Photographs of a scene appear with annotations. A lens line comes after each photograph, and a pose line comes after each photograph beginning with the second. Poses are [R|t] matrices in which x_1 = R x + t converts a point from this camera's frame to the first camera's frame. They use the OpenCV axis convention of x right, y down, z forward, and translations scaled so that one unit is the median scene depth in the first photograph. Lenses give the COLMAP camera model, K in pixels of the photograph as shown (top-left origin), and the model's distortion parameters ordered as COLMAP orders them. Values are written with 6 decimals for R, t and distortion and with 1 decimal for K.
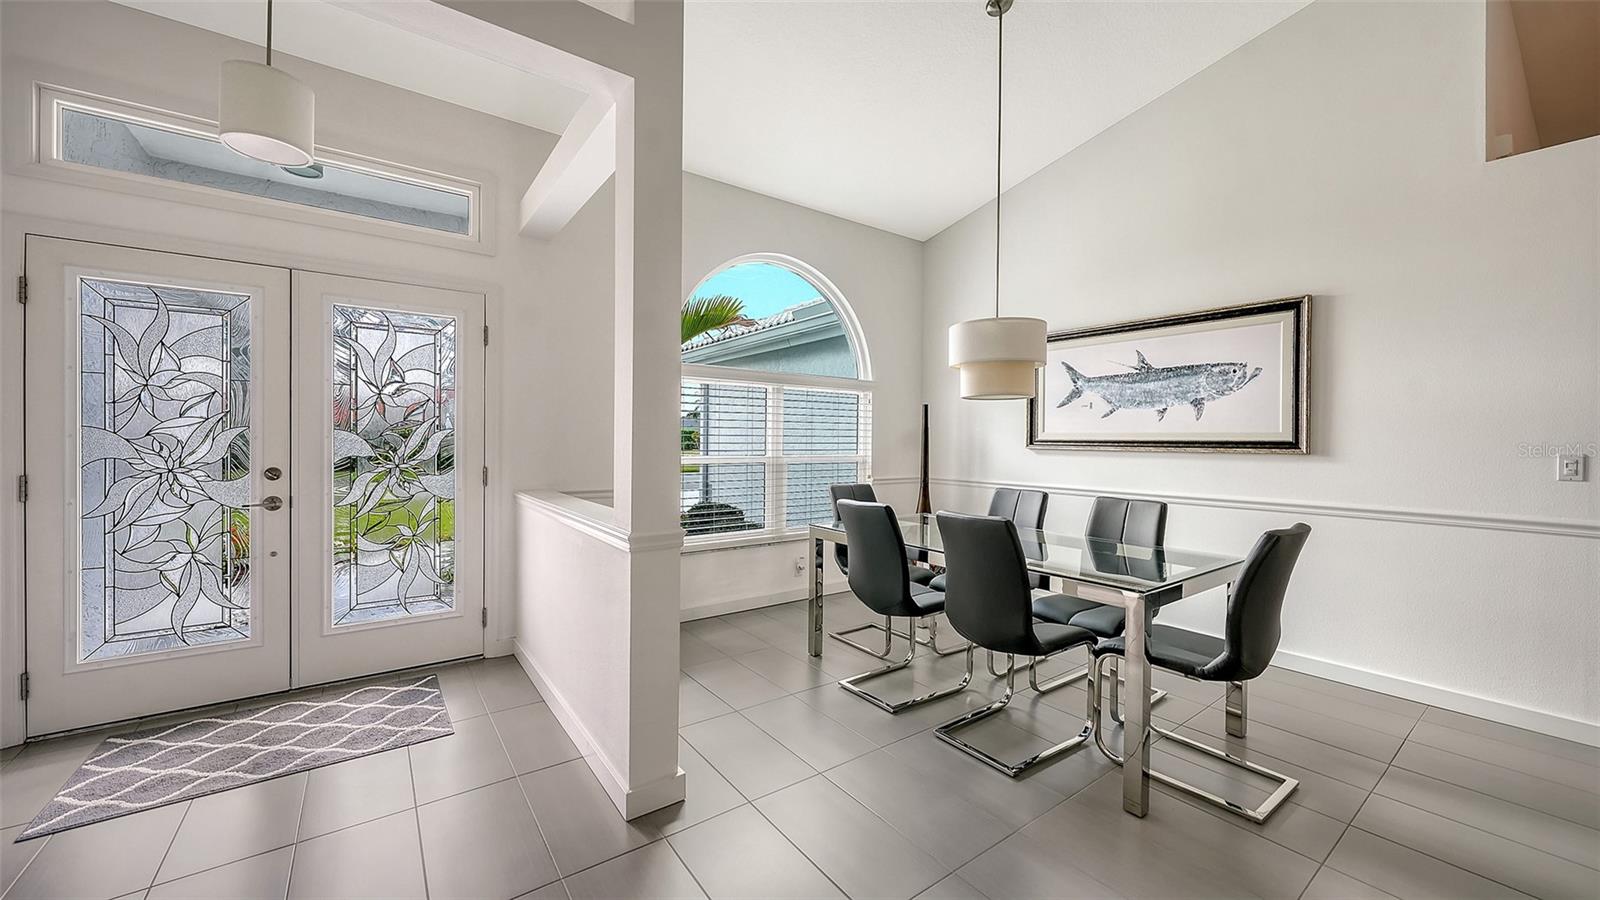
lens RADIAL K [[589.8, 0, 800.7], [0, 589.8, 452.9], [0, 0, 1]] dist [-0.000799, -0.000186]
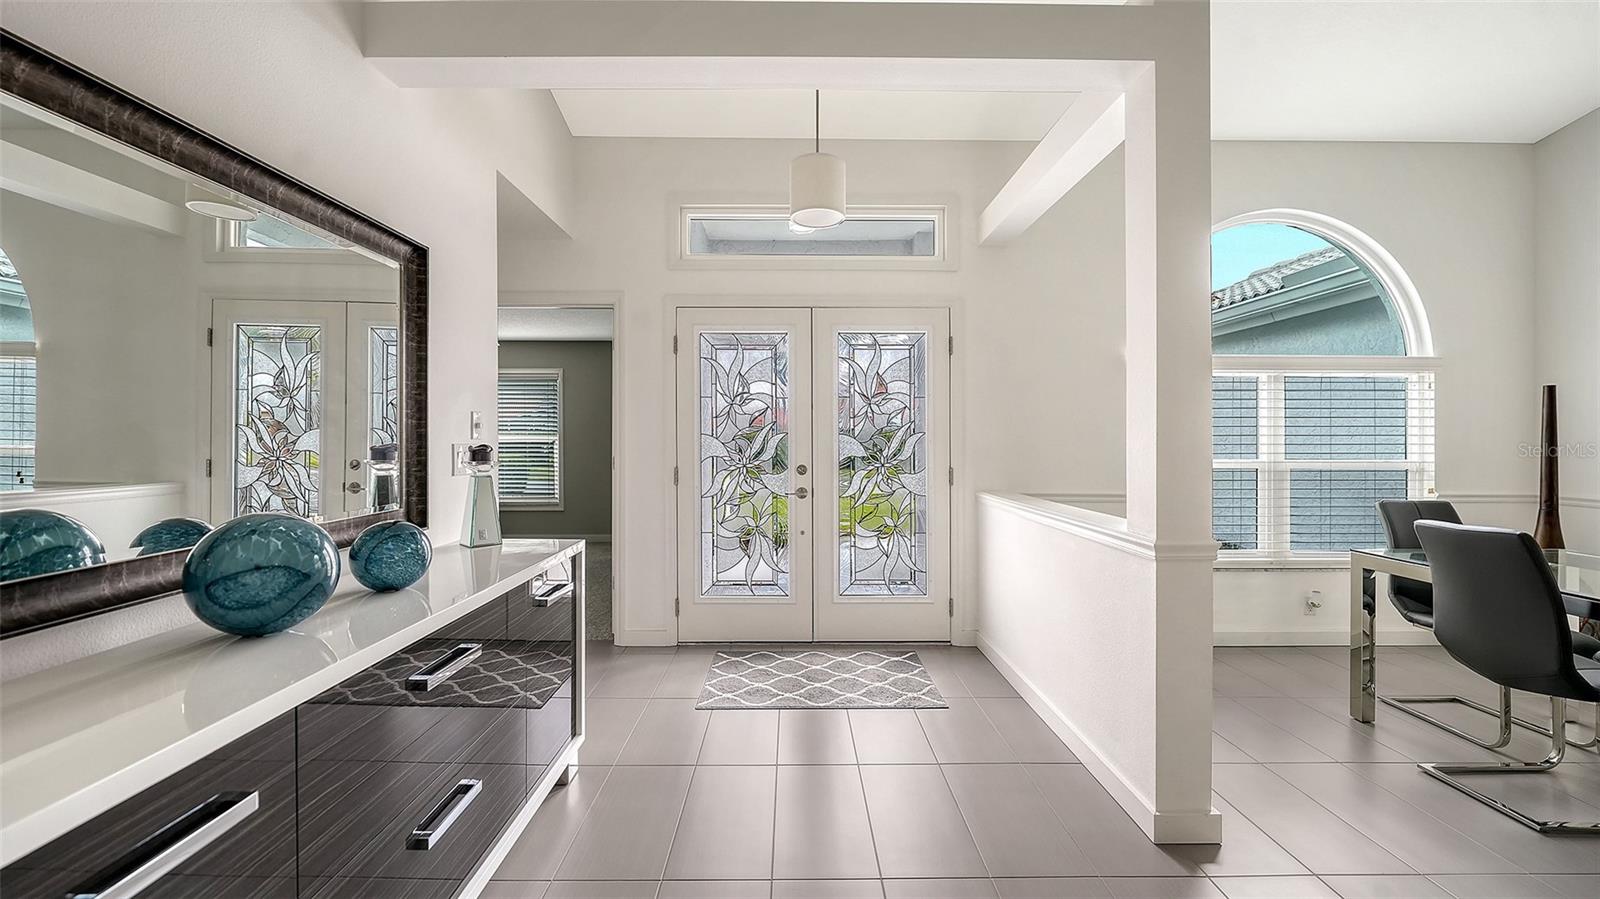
lens RADIAL K [[621.1, 0, 800.0], [0, 621.1, 449.5], [0, 0, 1]] dist [-0.000710, -0.000167]
pose [[0.814193, 0.002038, -0.580591, -0.111473], [-0.007129, 0.999954, -0.006487, 0.000420], [0.580551, 0.009420, 0.814169, -0.092964]]
